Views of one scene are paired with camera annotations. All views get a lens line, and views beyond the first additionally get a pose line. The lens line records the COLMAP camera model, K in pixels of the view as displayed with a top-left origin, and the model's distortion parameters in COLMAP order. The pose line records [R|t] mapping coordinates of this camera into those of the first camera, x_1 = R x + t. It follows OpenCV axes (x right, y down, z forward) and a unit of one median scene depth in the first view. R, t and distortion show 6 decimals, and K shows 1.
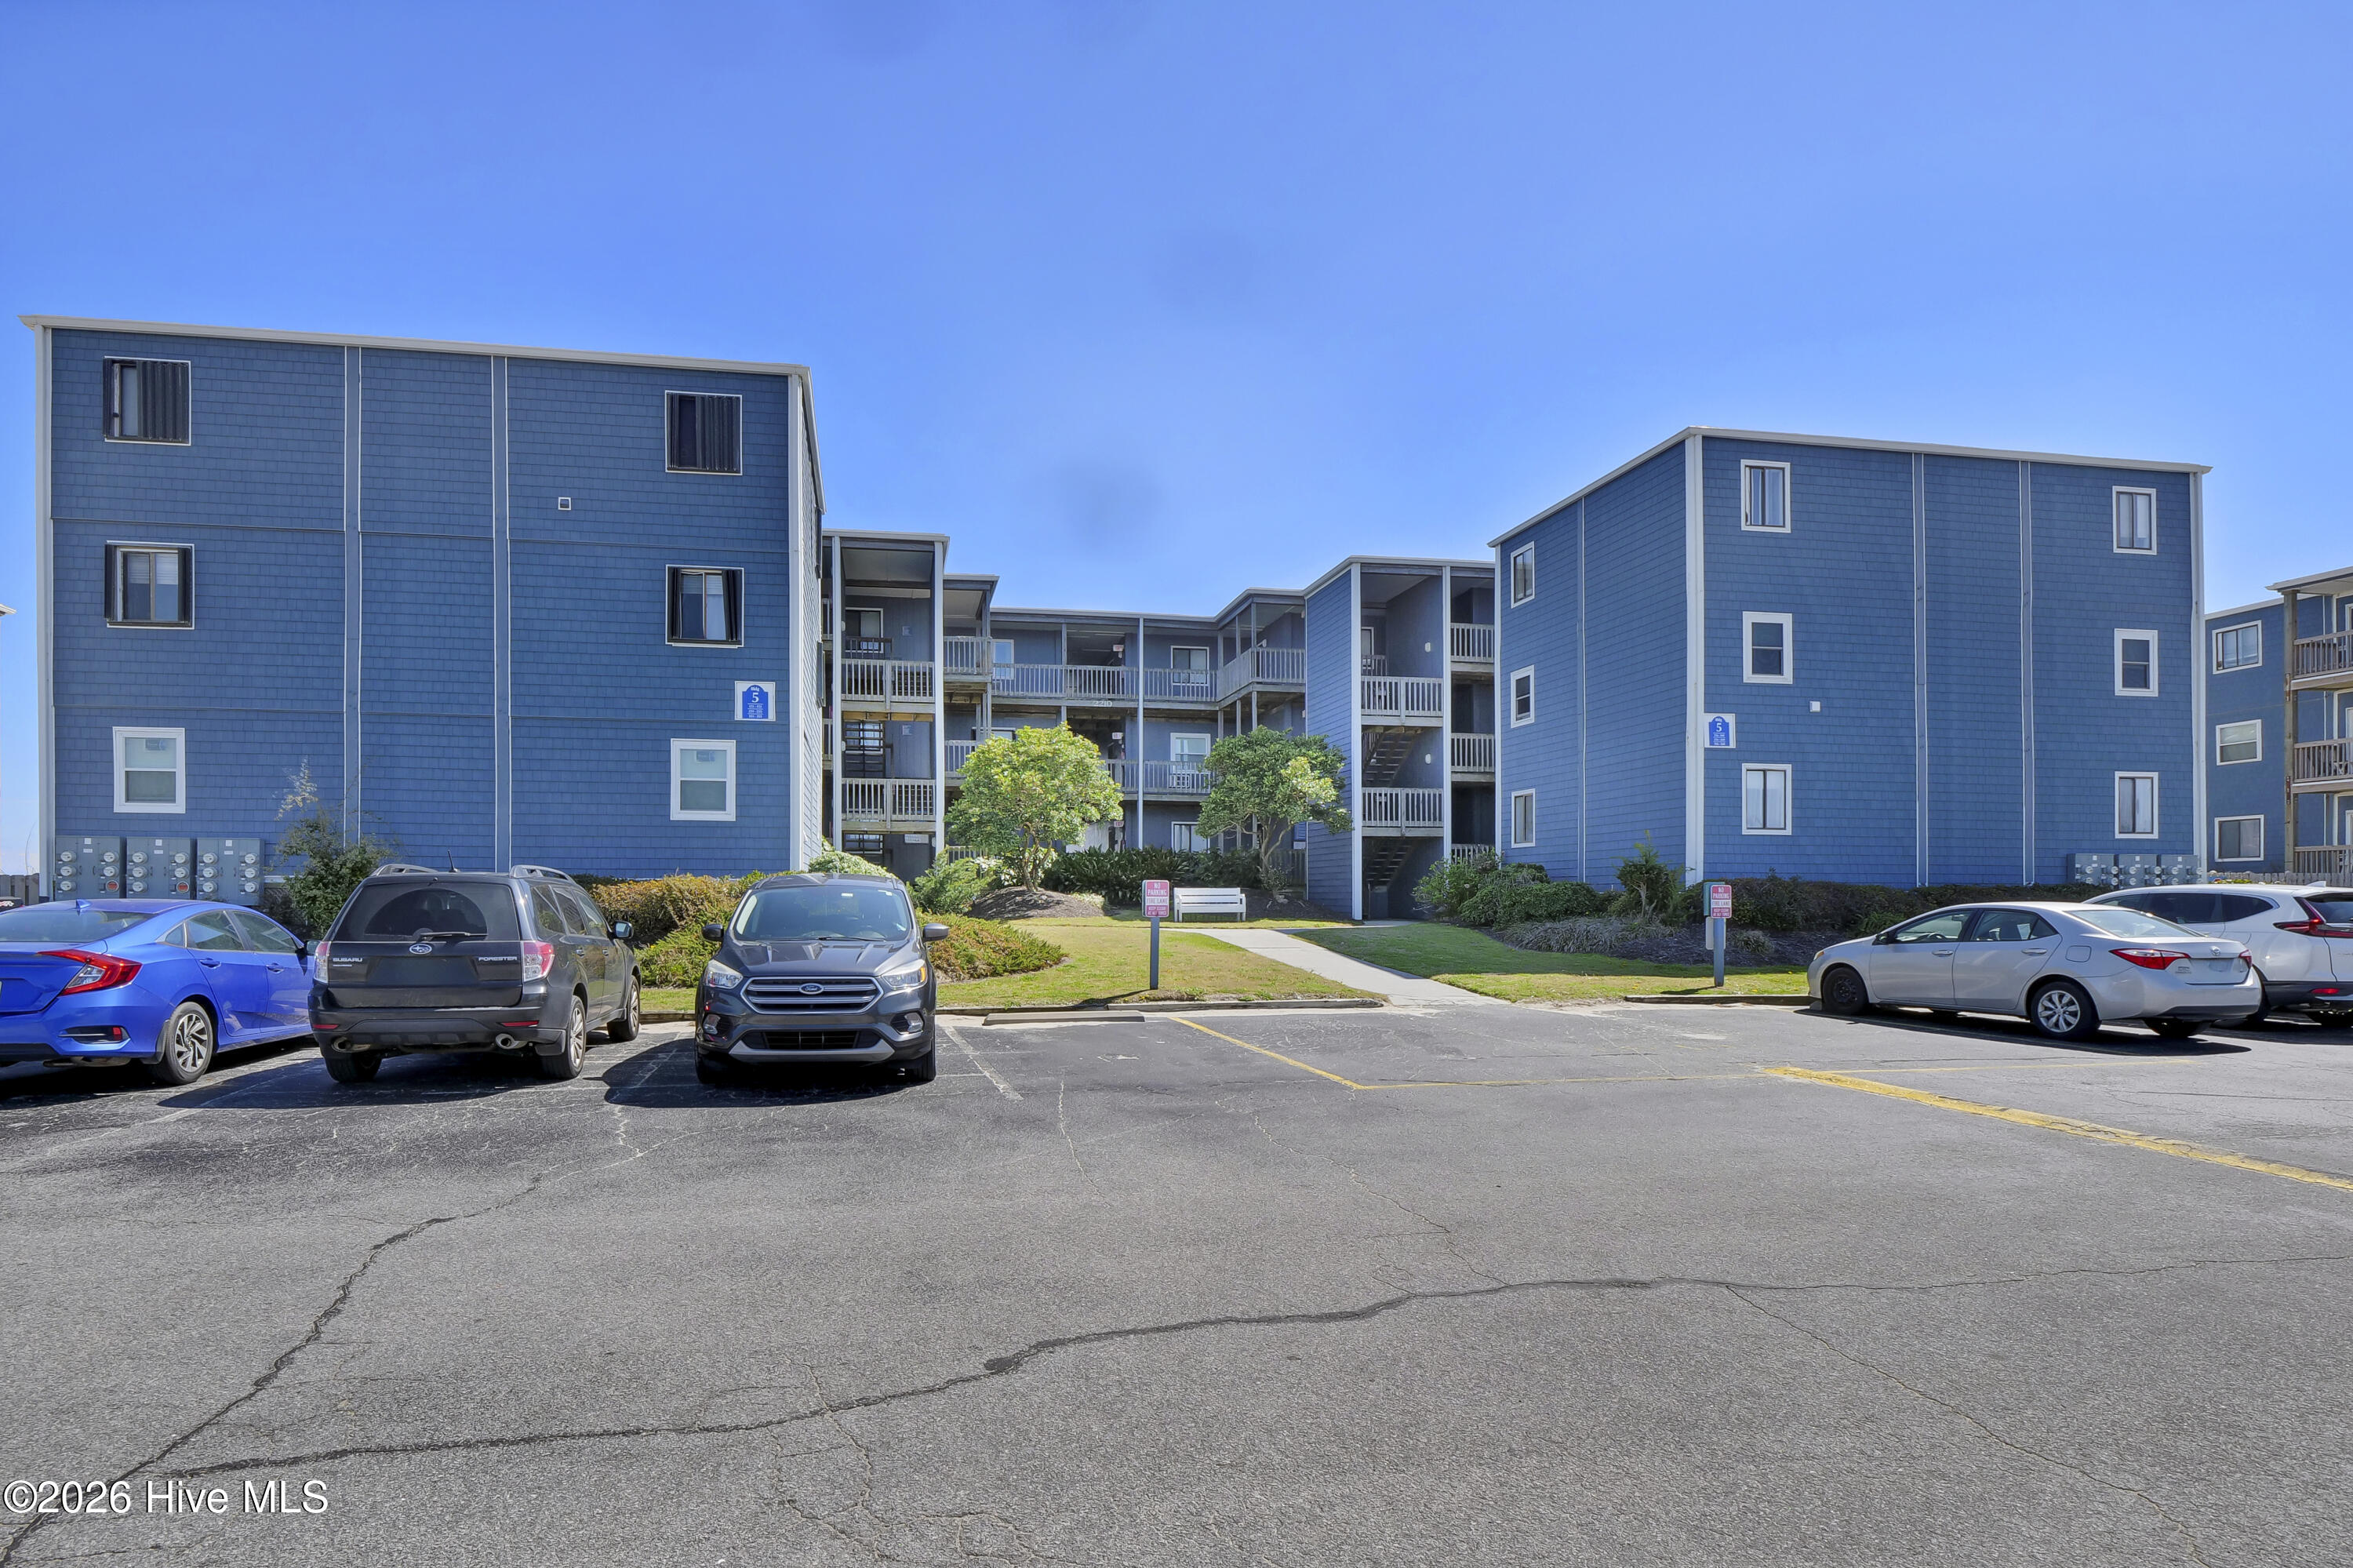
lens RADIAL K [[1171.0, 0, 1175.8], [0, 1171.0, 768.0], [0, 0, 1]] dist [-0.017837, 0.001070]
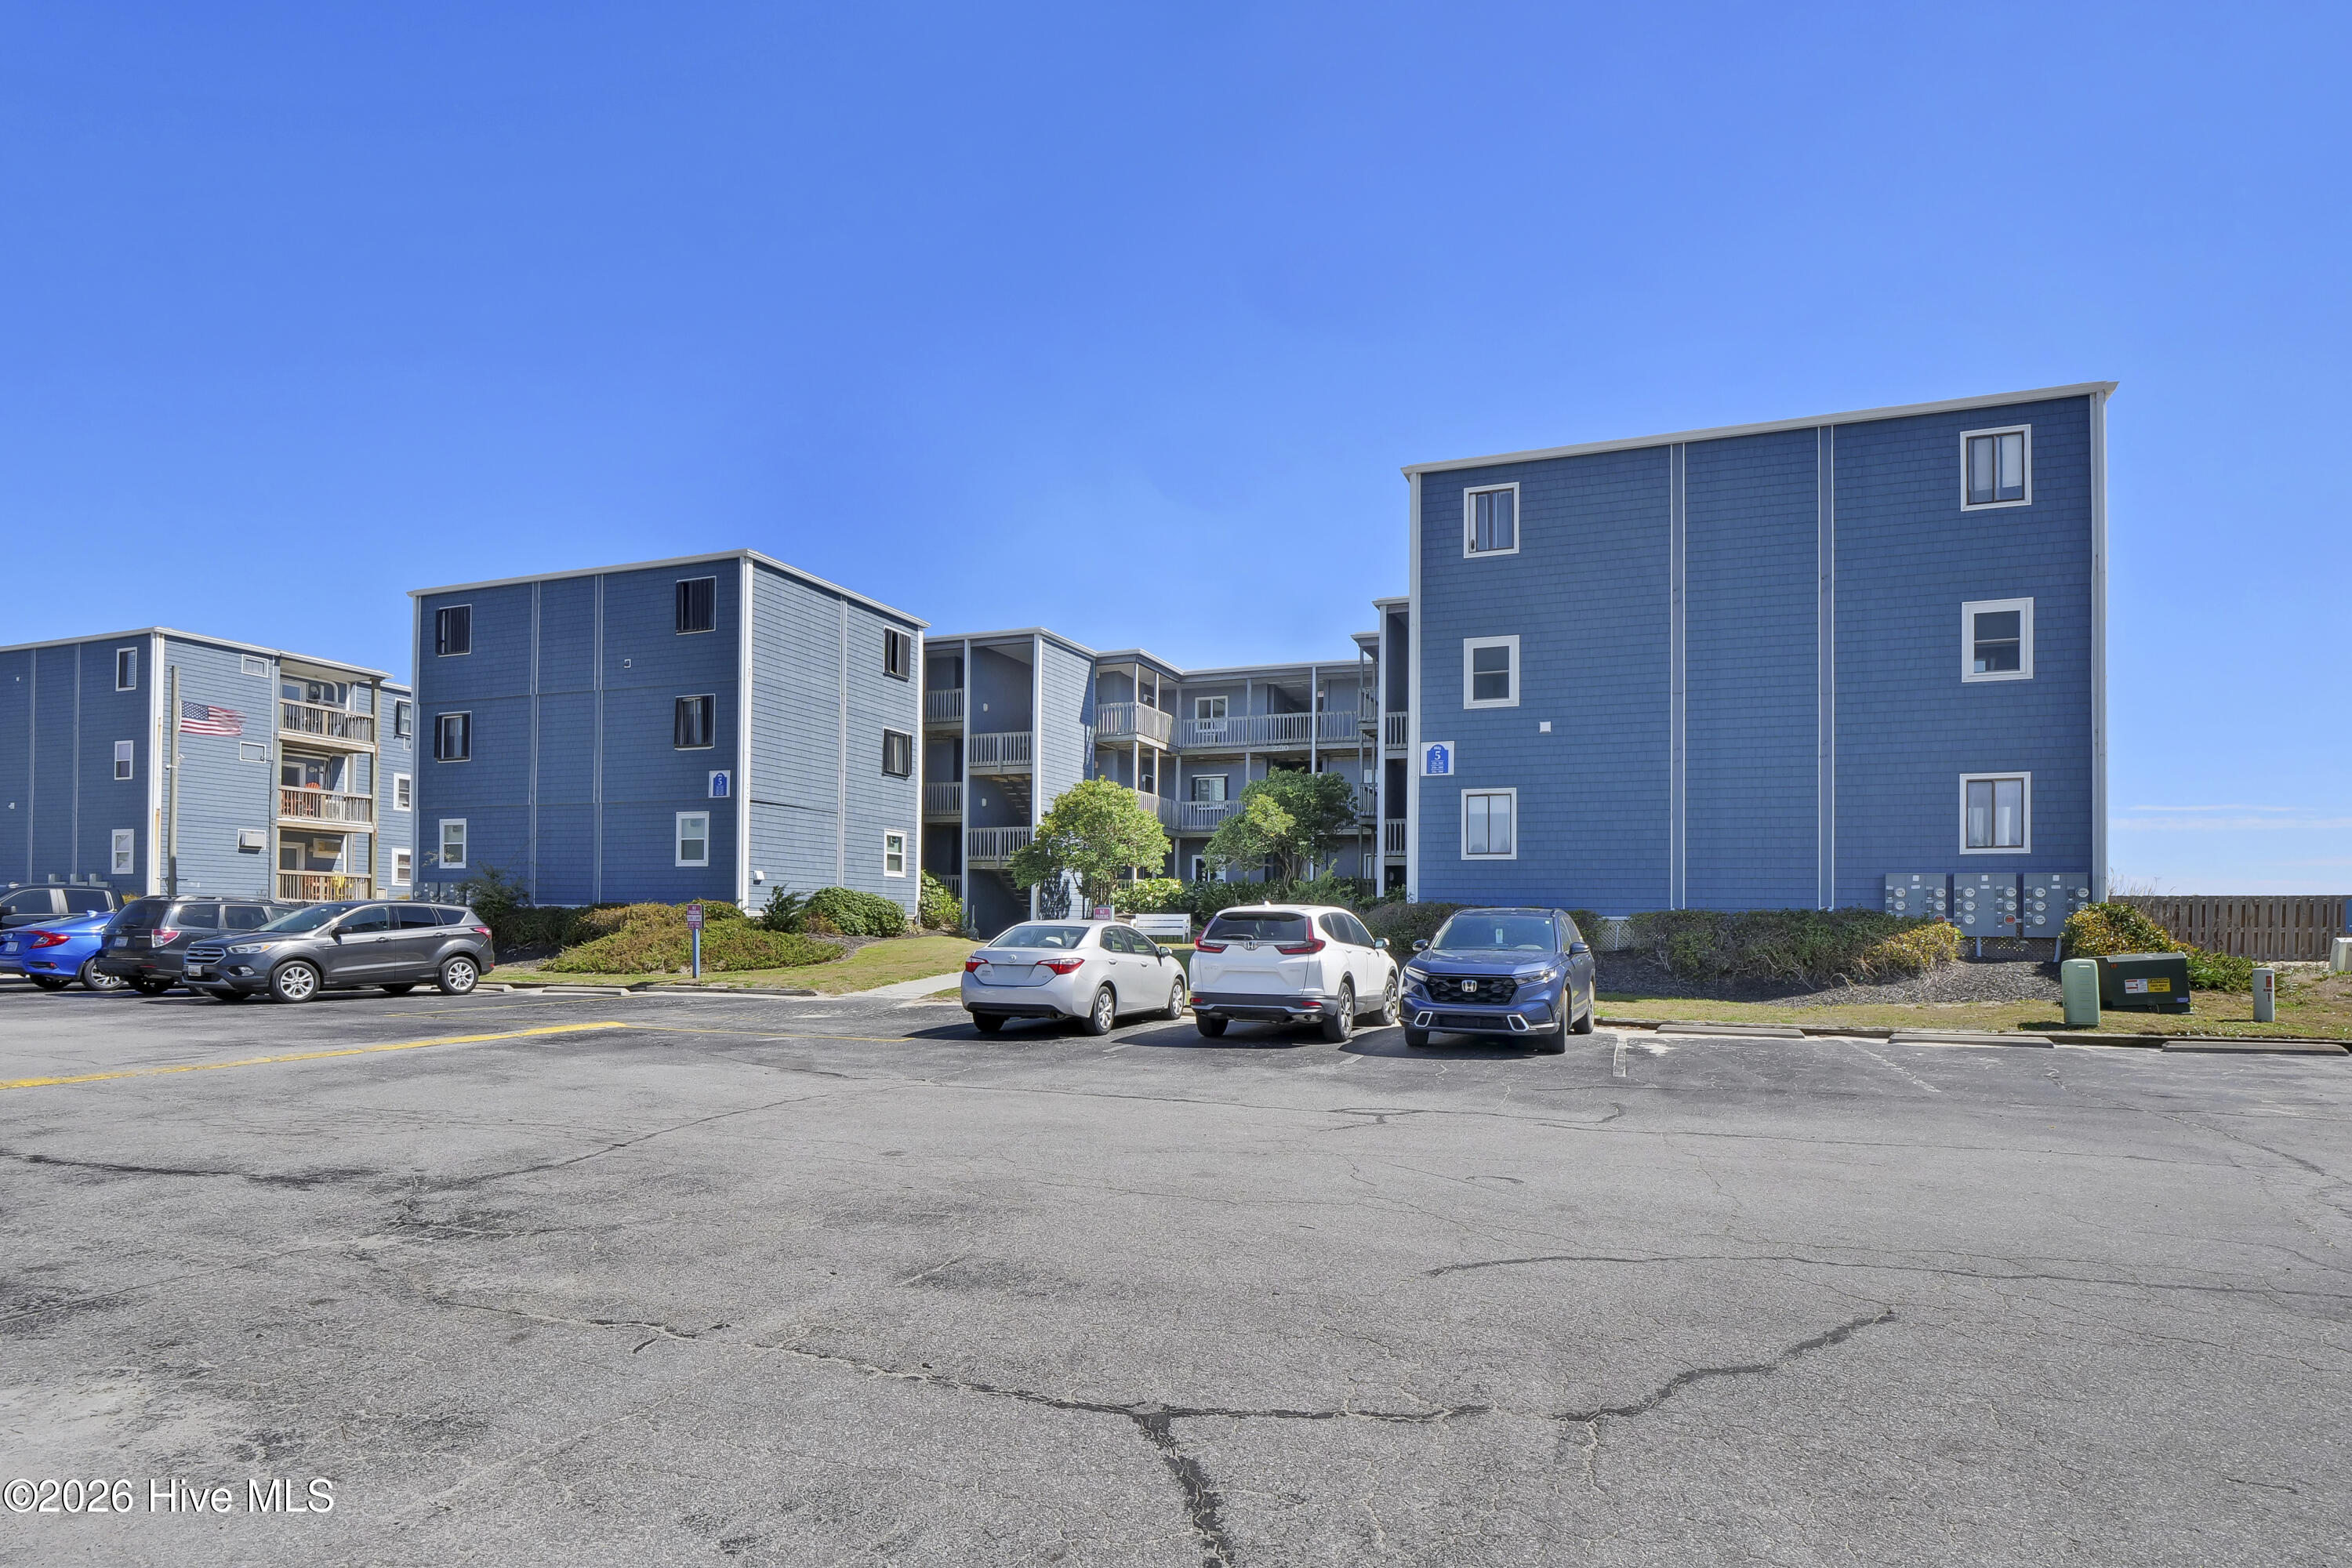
lens RADIAL K [[1034.4, 0, 1177.2], [0, 1034.4, 800.8], [0, 0, 1]] dist [-0.008904, 0.000070]
pose [[0.893512, -0.047859, -0.446482, 0.659576], [0.042616, 0.998854, -0.021785, 0.014784], [0.447013, 0.000438, 0.894527, 0.089391]]
